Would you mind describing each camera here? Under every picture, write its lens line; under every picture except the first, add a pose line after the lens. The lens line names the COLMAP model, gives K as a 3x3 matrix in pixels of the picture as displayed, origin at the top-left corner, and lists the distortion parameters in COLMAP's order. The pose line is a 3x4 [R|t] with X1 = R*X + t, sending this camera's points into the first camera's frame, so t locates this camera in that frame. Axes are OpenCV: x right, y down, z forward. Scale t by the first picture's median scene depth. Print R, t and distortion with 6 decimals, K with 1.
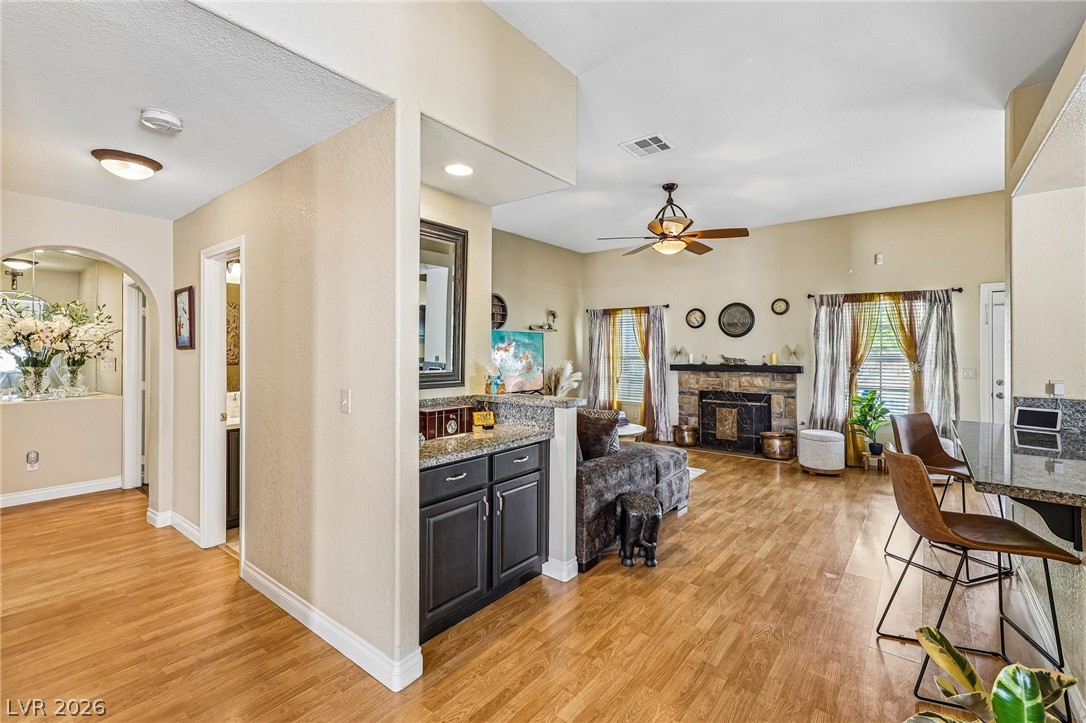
lens RADIAL K [[477.0, 0, 540.8], [0, 477.0, 349.8], [0, 0, 1]] dist [0.001522, 0.000160]
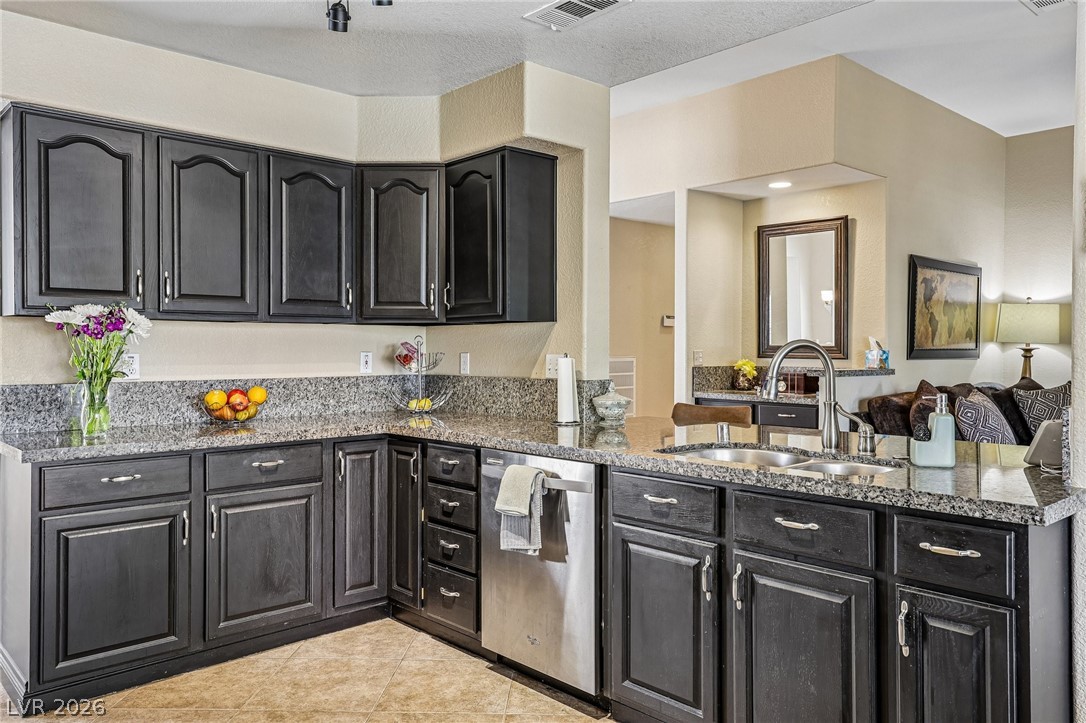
lens RADIAL K [[799.1, 0, 545.2], [0, 799.1, 356.5], [0, 0, 1]] dist [0.036020, -0.004005]
pose [[-0.153299, 0.007022, -0.988155, 0.942511], [0.000705, 0.999975, 0.006997, 0.030675], [0.988180, 0.000376, -0.153300, 0.325451]]
